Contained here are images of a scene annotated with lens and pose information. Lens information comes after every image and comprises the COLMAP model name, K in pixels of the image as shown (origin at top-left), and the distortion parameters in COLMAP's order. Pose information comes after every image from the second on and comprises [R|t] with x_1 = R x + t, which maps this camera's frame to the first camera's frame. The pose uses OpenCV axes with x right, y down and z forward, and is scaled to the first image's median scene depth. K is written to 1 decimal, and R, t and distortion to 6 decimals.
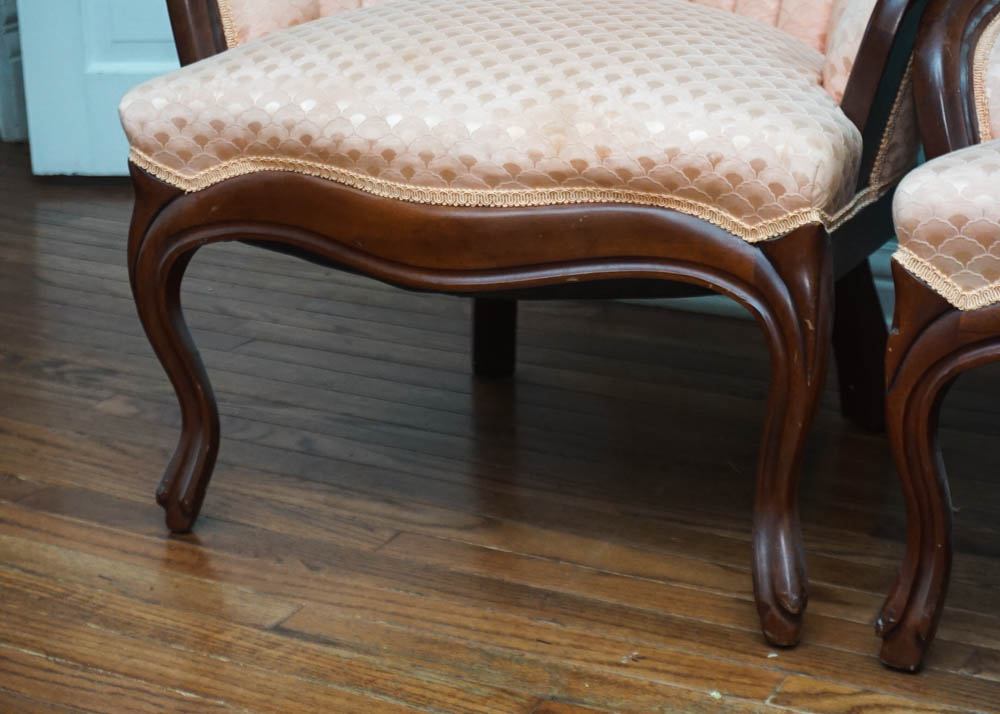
lens RADIAL K [[2084.6, 0, 499.7], [0, 2084.6, 358.3], [0, 0, 1]] dist [-0.034797, 0.000000]
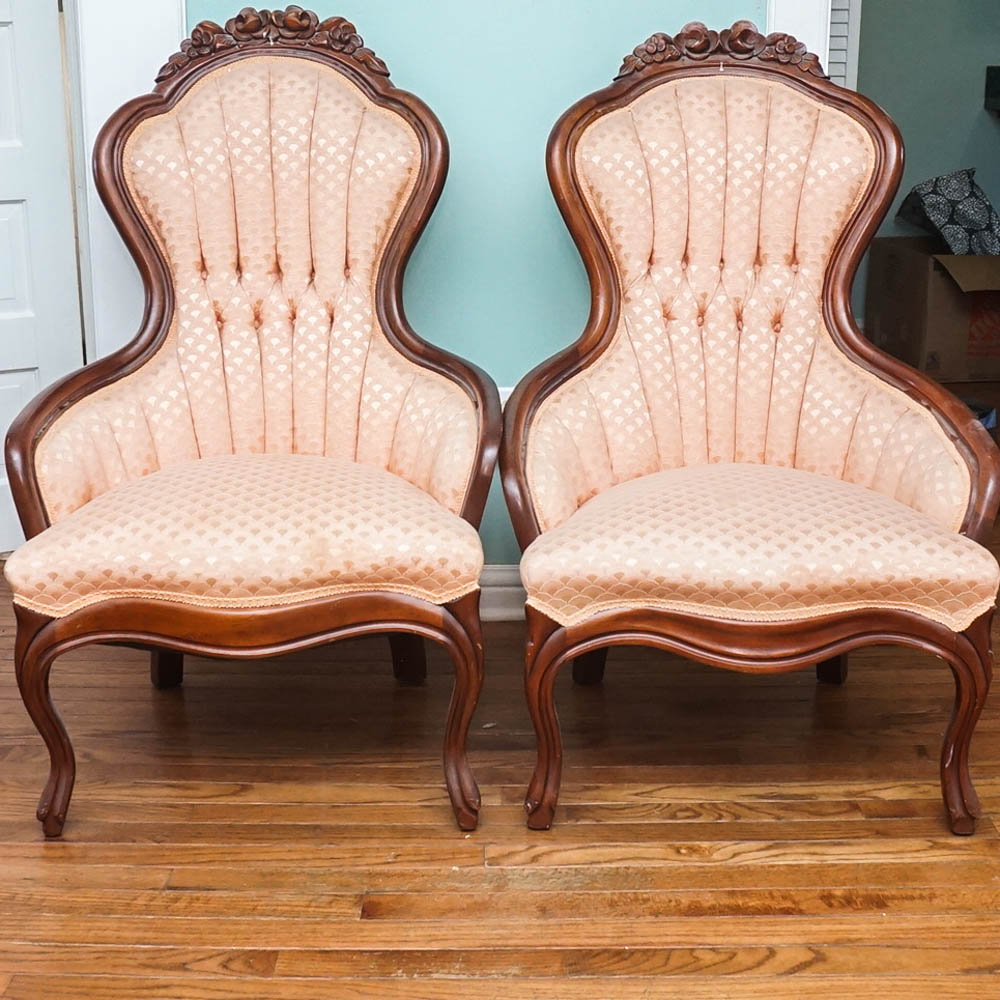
lens RADIAL K [[1279.2, 0, 495.3], [0, 1279.2, 495.5], [0, 0, 1]] dist [-0.040087, 0.000000]
pose [[0.904182, -0.113469, 0.411802, -0.259445], [0.145902, 0.988130, -0.048080, -0.085144], [-0.401458, 0.103555, 0.910004, -0.000209]]
